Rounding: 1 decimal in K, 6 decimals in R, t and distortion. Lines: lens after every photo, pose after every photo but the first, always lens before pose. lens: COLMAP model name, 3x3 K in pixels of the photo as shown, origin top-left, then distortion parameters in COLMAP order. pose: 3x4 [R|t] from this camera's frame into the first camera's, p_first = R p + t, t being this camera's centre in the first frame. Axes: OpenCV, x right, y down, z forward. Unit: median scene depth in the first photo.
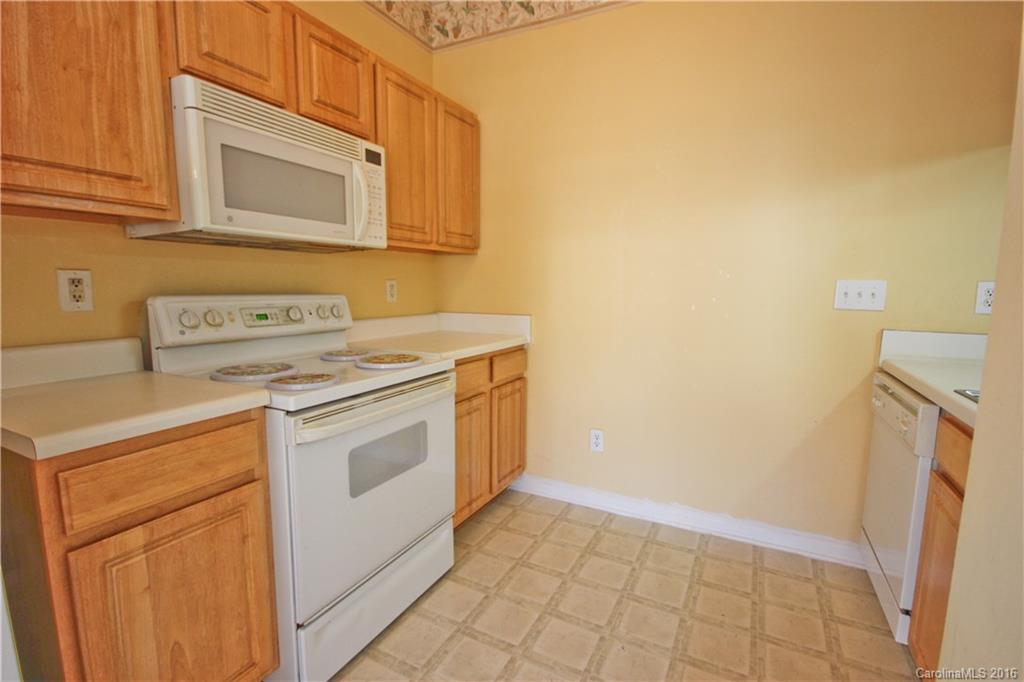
lens RADIAL K [[472.4, 0, 512.6], [0, 472.4, 345.3], [0, 0, 1]] dist [0.001385, 0.000278]
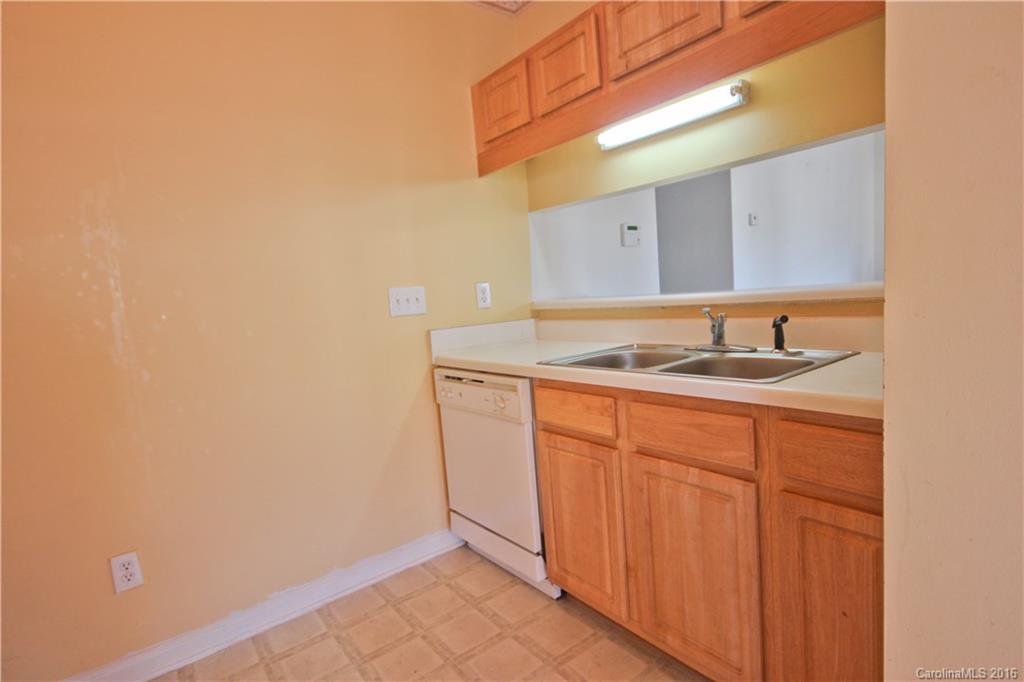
lens RADIAL K [[521.1, 0, 510.4], [0, 521.1, 342.3], [0, 0, 1]] dist [0.013591, -0.000411]
pose [[0.422067, -0.133565, 0.896672, -0.233785], [0.195646, 0.979199, 0.053767, -0.033416], [-0.885202, 0.152737, 0.439419, 0.297380]]
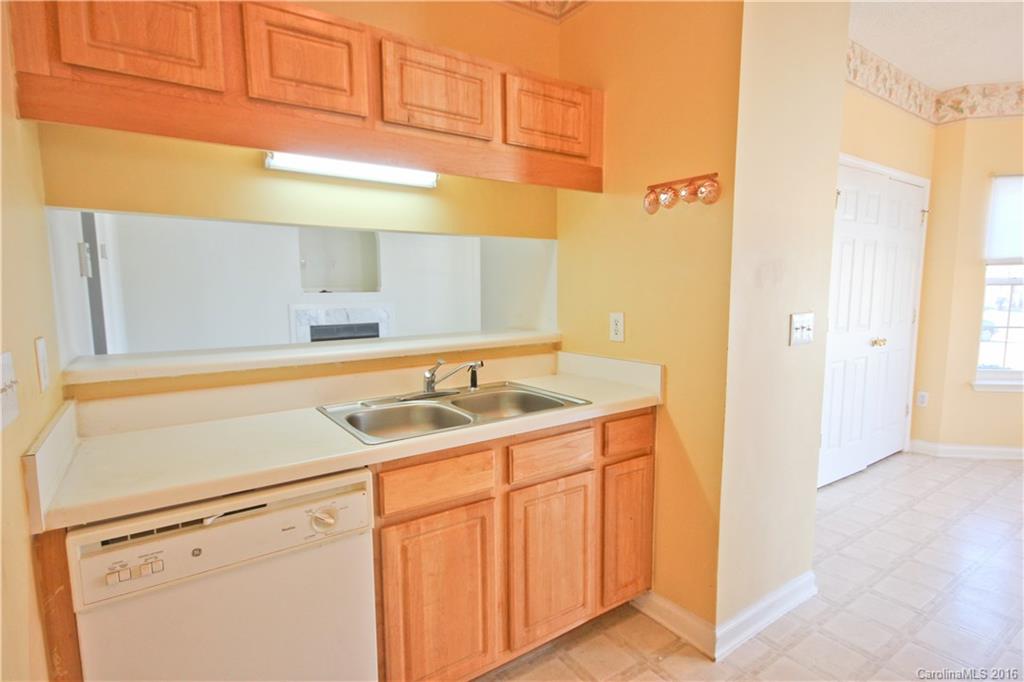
lens RADIAL K [[521.1, 0, 510.5], [0, 521.1, 344.9], [0, 0, 1]] dist [0.013591, -0.000411]
pose [[-0.881699, -0.057222, 0.468329, 0.129570], [0.055657, 0.973073, 0.223676, -0.224016], [-0.468518, 0.223281, -0.854773, 1.184053]]
